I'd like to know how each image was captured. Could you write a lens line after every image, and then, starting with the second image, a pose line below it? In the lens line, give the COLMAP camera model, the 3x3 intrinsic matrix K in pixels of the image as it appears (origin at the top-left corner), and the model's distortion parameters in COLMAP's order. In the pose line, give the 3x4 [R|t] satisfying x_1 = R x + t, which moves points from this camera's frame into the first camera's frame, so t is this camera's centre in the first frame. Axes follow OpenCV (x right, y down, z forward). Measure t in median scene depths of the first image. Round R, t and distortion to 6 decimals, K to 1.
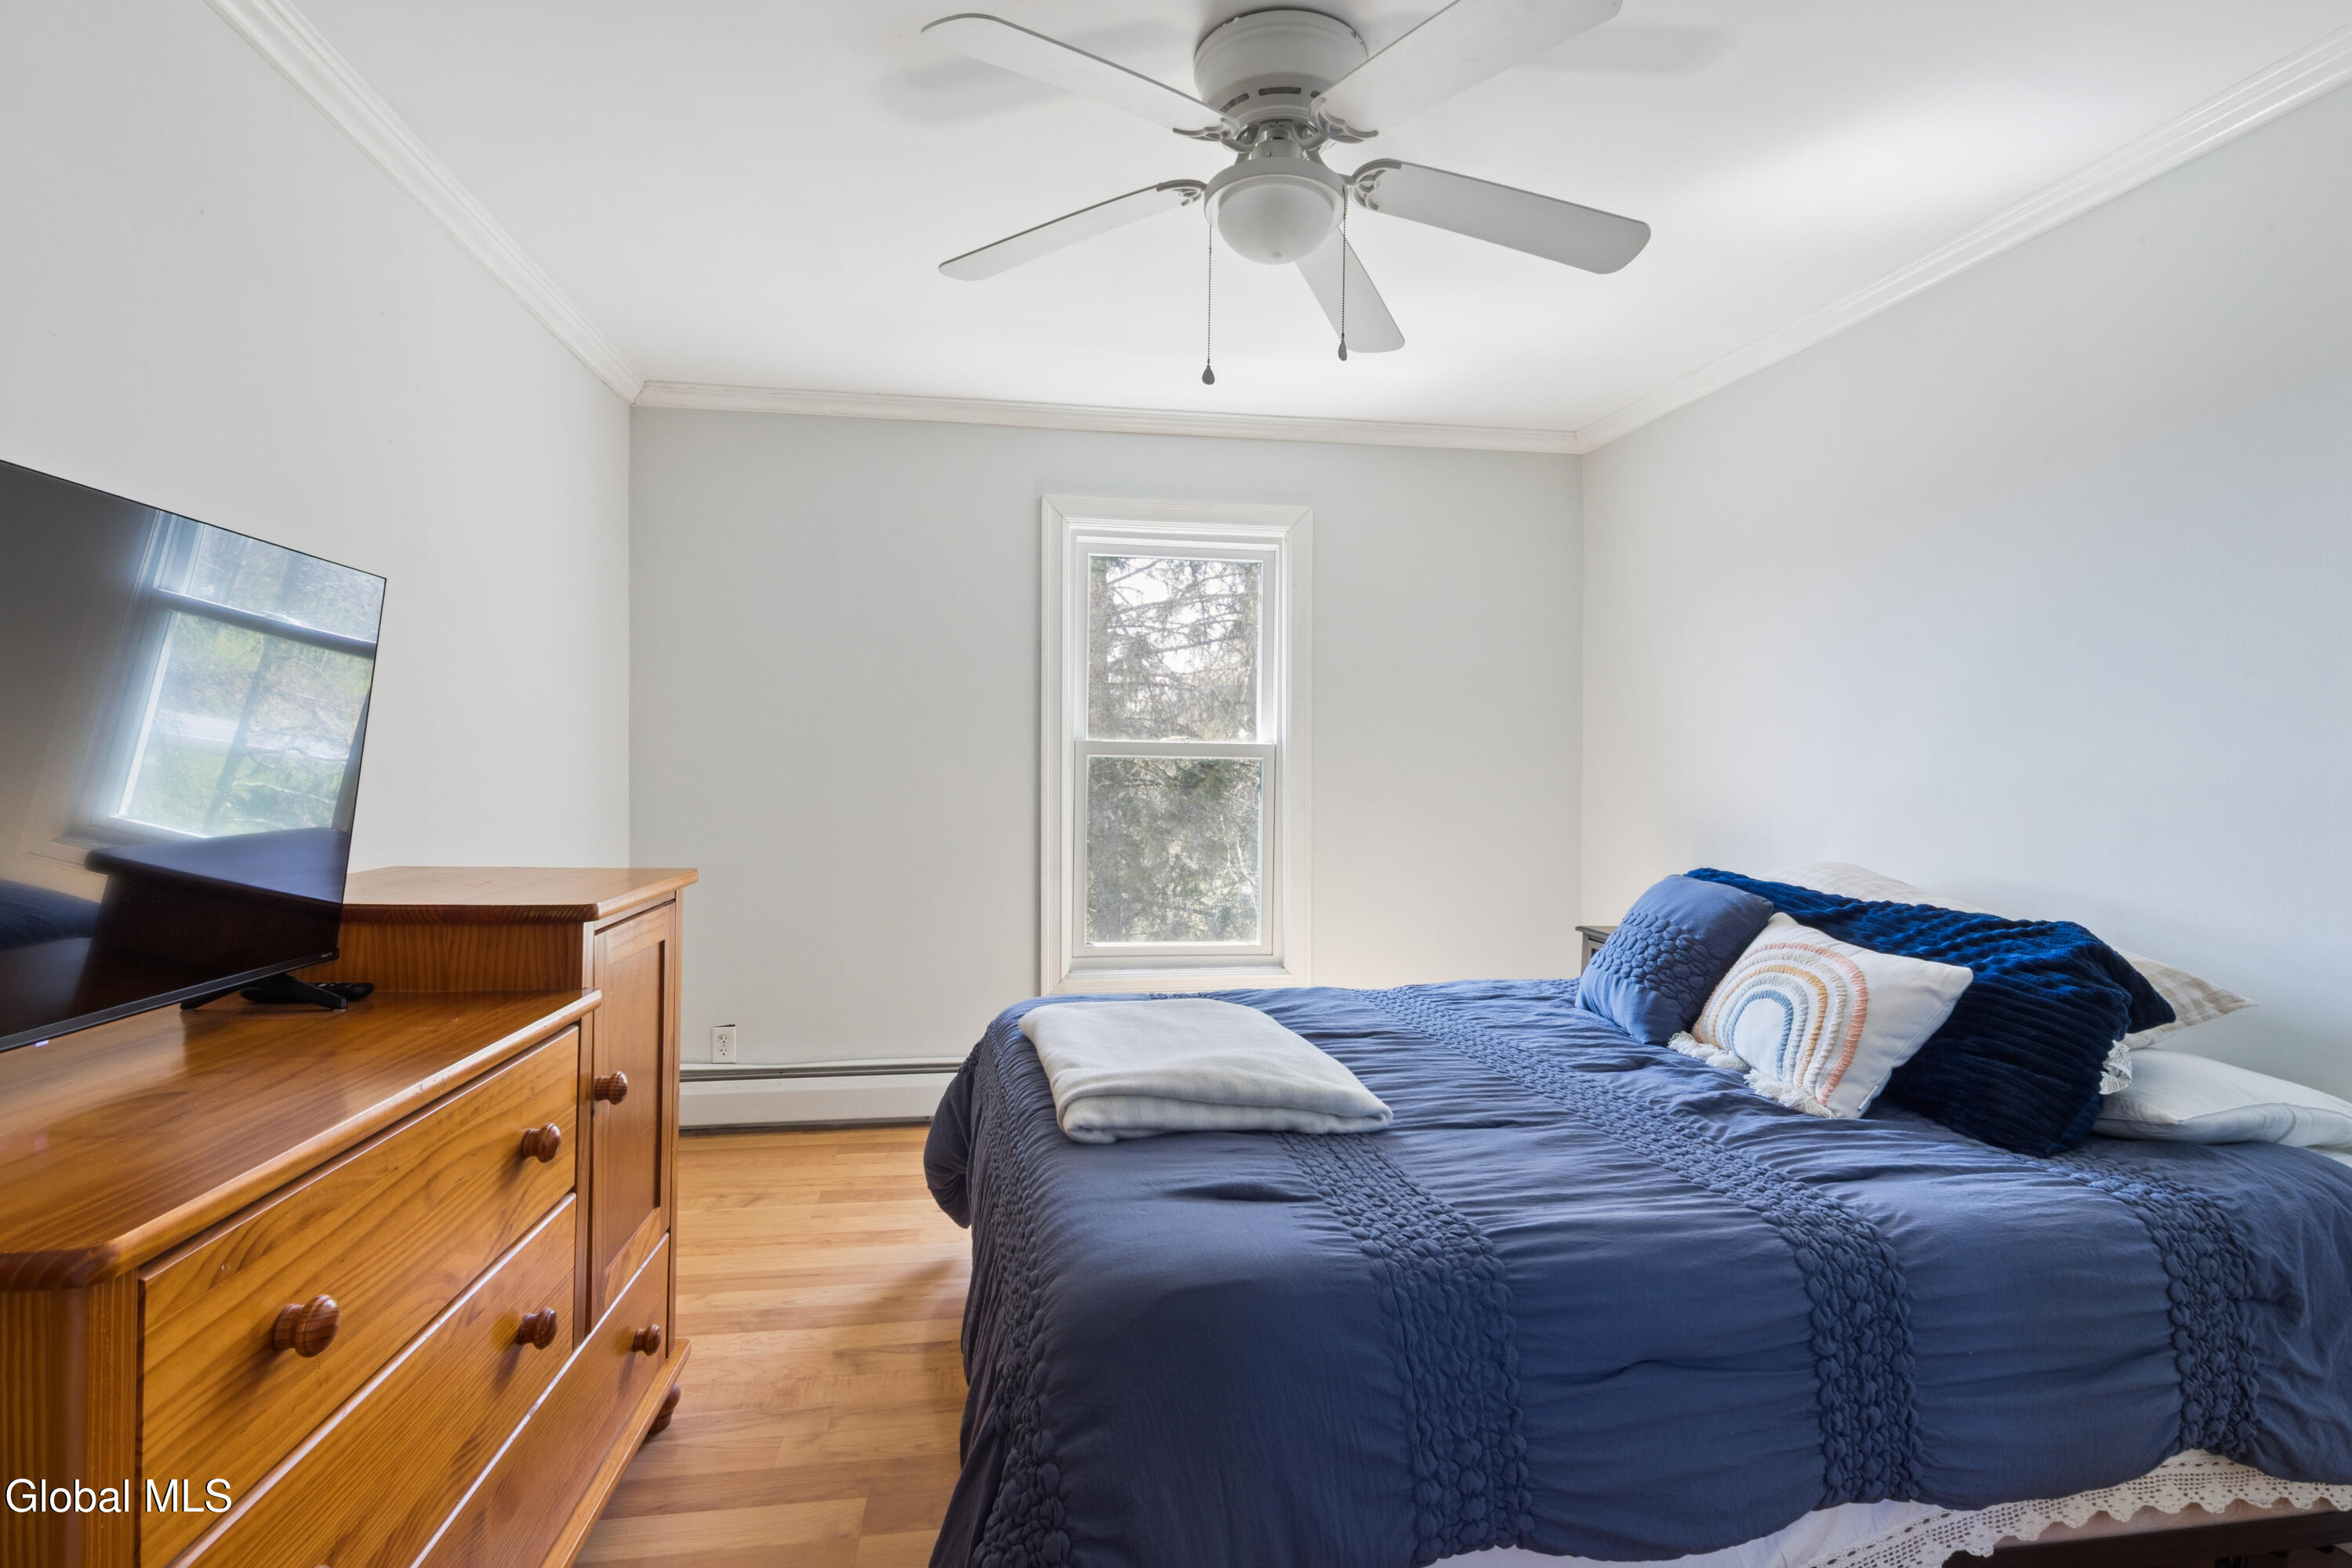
lens RADIAL K [[1120.2, 0, 1207.1], [0, 1120.2, 751.5], [0, 0, 1]] dist [0.002145, 0.000686]
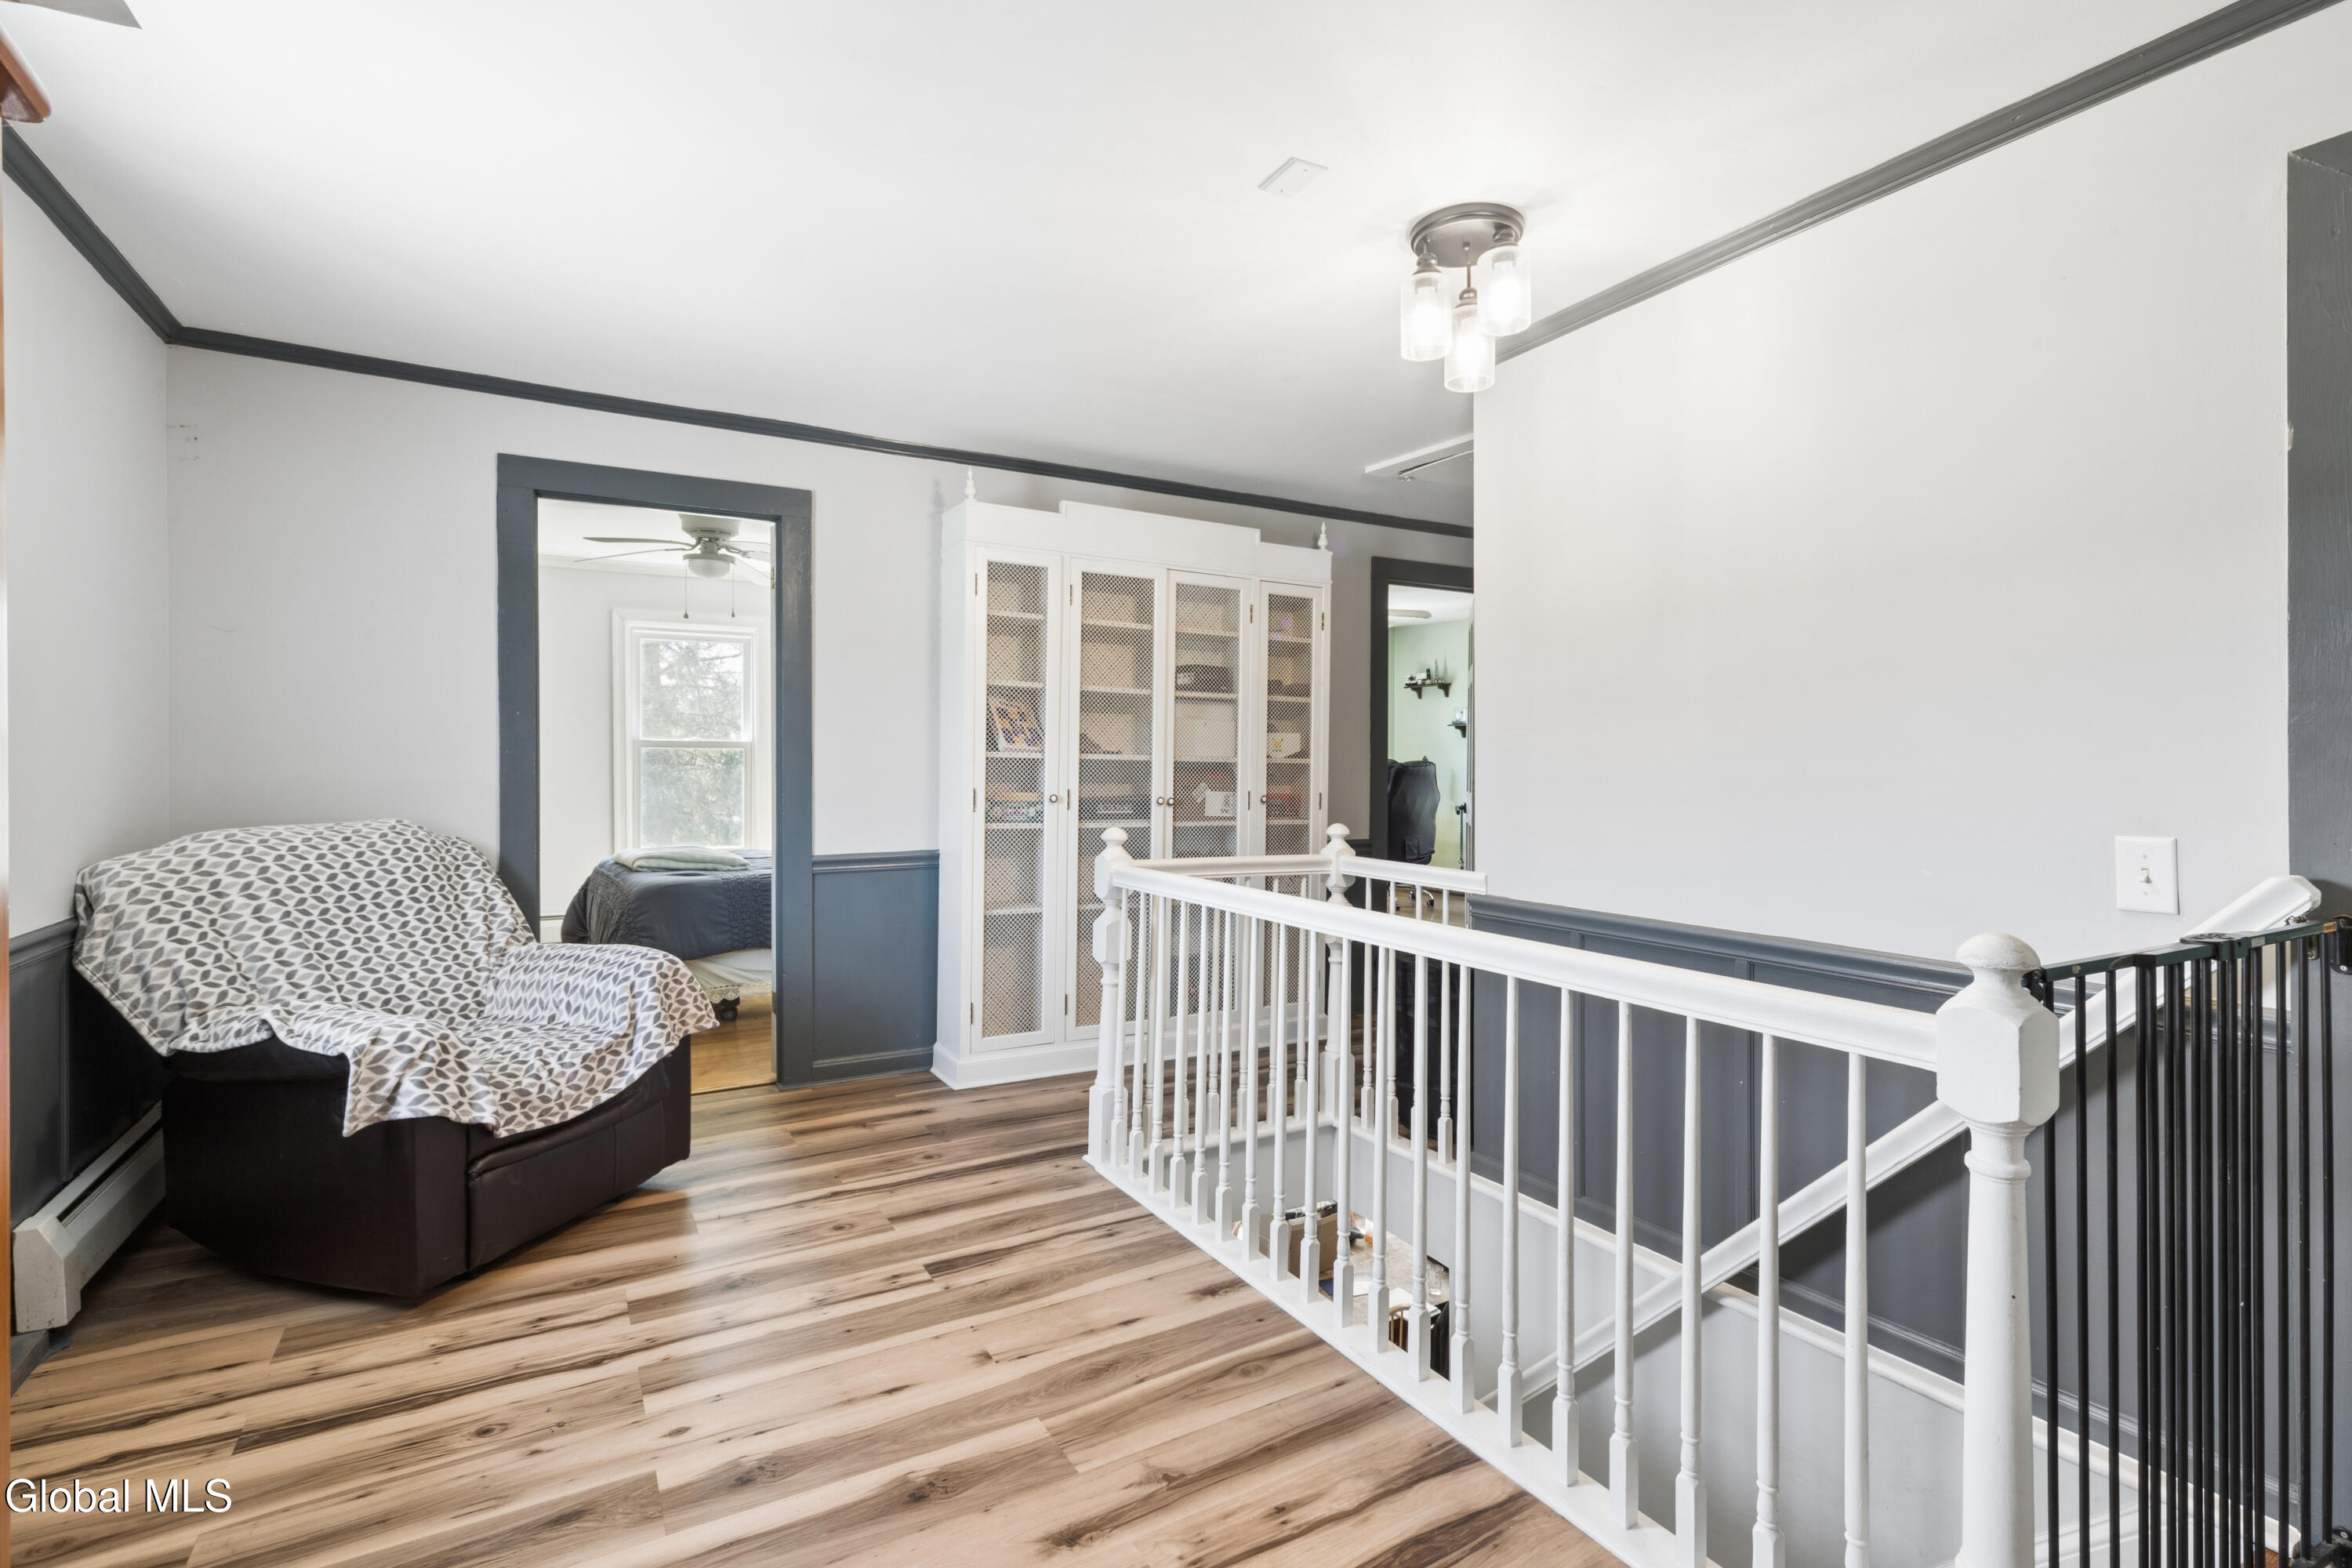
lens RADIAL K [[1120.2, 0, 1207.1], [0, 1120.2, 751.5], [0, 0, 1]] dist [0.002145, 0.000686]
pose [[0.936037, -0.009966, 0.351762, 0.042778], [0.005656, 0.999896, 0.013279, -0.004106], [-0.351857, -0.010440, 0.935995, -0.388992]]
